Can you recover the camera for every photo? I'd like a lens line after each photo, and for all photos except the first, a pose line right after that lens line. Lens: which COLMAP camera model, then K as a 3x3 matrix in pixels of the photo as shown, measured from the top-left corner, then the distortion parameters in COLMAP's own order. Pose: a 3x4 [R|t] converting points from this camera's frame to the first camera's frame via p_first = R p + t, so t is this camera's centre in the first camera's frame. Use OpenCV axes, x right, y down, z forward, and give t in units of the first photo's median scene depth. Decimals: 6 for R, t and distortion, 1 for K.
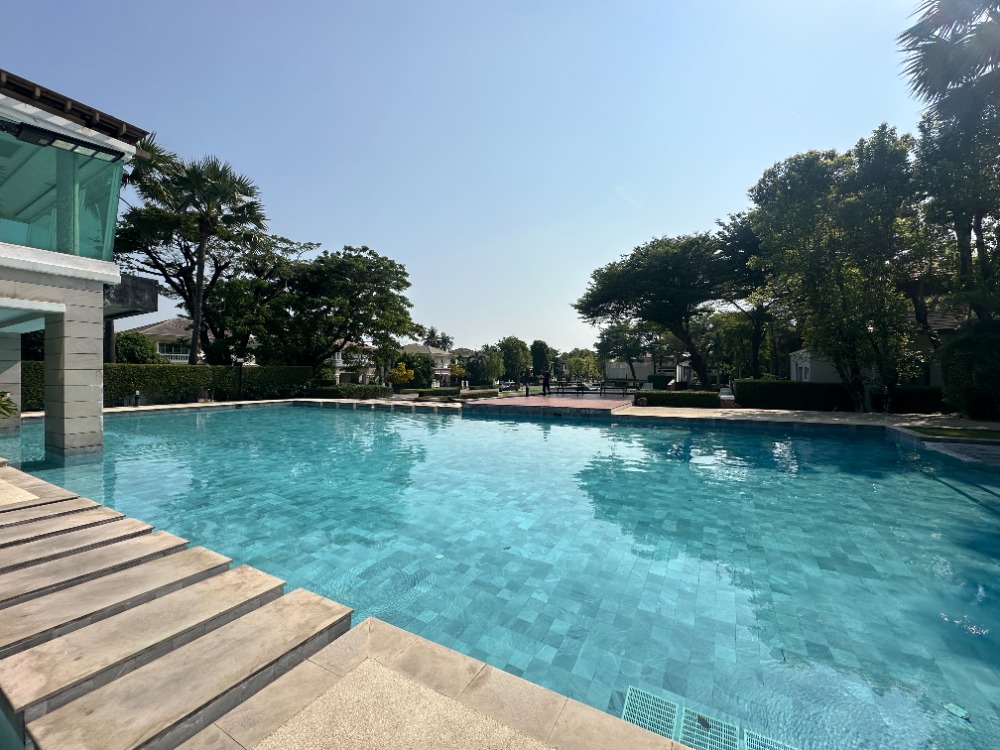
lens RADIAL K [[397.6, 0, 504.1], [0, 397.6, 370.6], [0, 0, 1]] dist [0.000146, -0.000031]
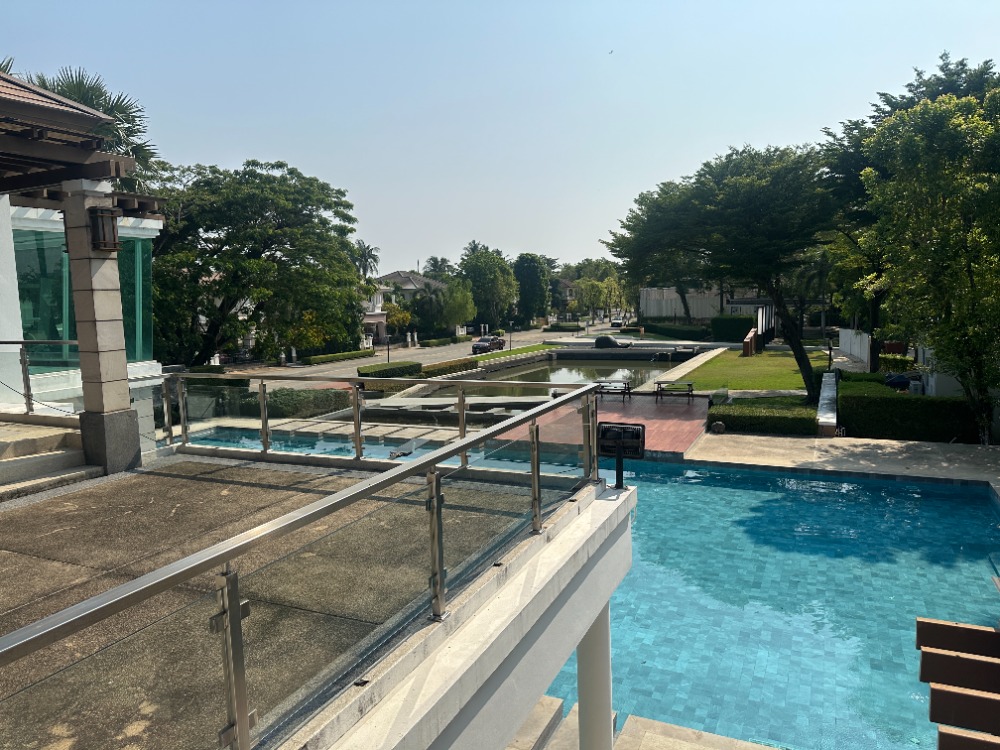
lens RADIAL K [[696.5, 0, 497.4], [0, 696.5, 379.1], [0, 0, 1]] dist [0.003285, 0.001839]
pose [[0.997838, -0.032350, 0.057212, -0.080509], [0.024438, 0.990686, 0.133952, -0.109435], [-0.061013, -0.132264, 0.989335, -0.154833]]
